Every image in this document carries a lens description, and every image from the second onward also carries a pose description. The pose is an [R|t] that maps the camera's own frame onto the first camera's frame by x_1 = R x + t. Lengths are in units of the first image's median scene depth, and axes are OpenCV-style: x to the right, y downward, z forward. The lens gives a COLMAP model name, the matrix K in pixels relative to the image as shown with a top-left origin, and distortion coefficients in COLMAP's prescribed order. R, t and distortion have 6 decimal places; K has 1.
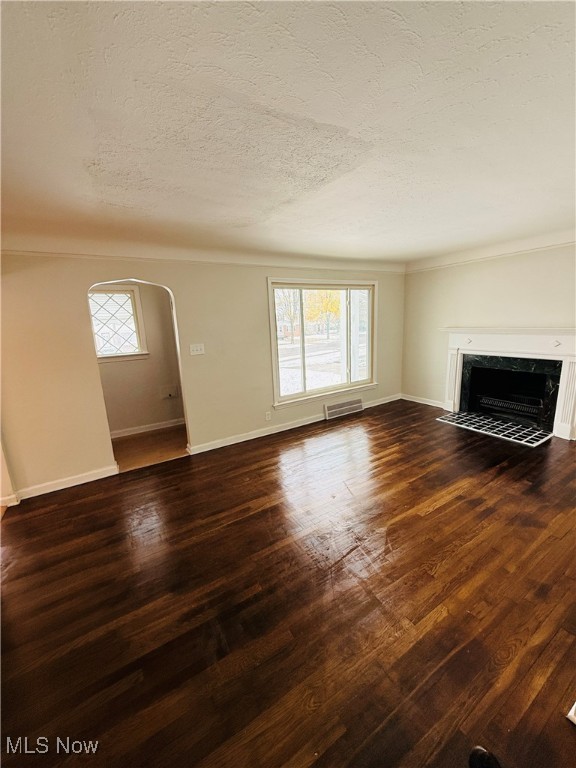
lens RADIAL K [[306.8, 0, 287.5], [0, 306.8, 383.5], [0, 0, 1]] dist [0.000173, 0.000065]
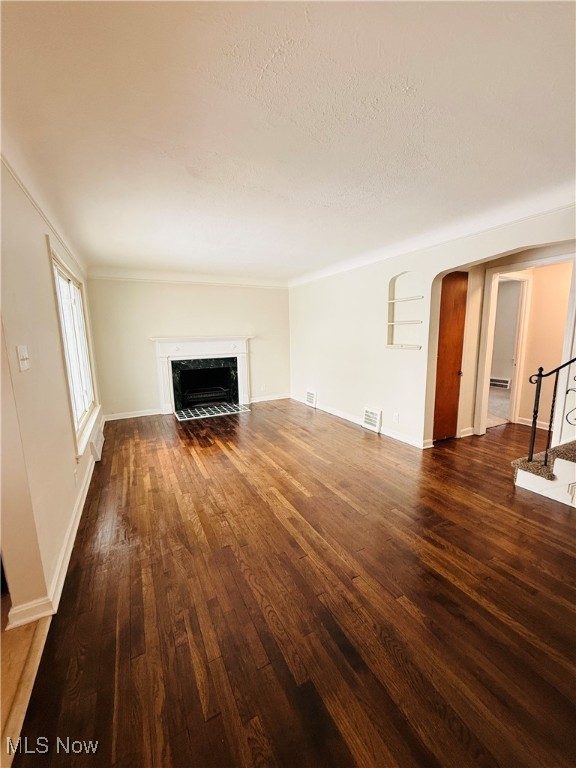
lens RADIAL K [[306.8, 0, 286.9], [0, 306.8, 384.5], [0, 0, 1]] dist [0.000173, 0.000065]
pose [[0.089894, -0.124724, 0.988111, -0.617046], [0.221247, 0.969839, 0.102289, -0.036973], [-0.971066, 0.209421, 0.114777, 0.542996]]
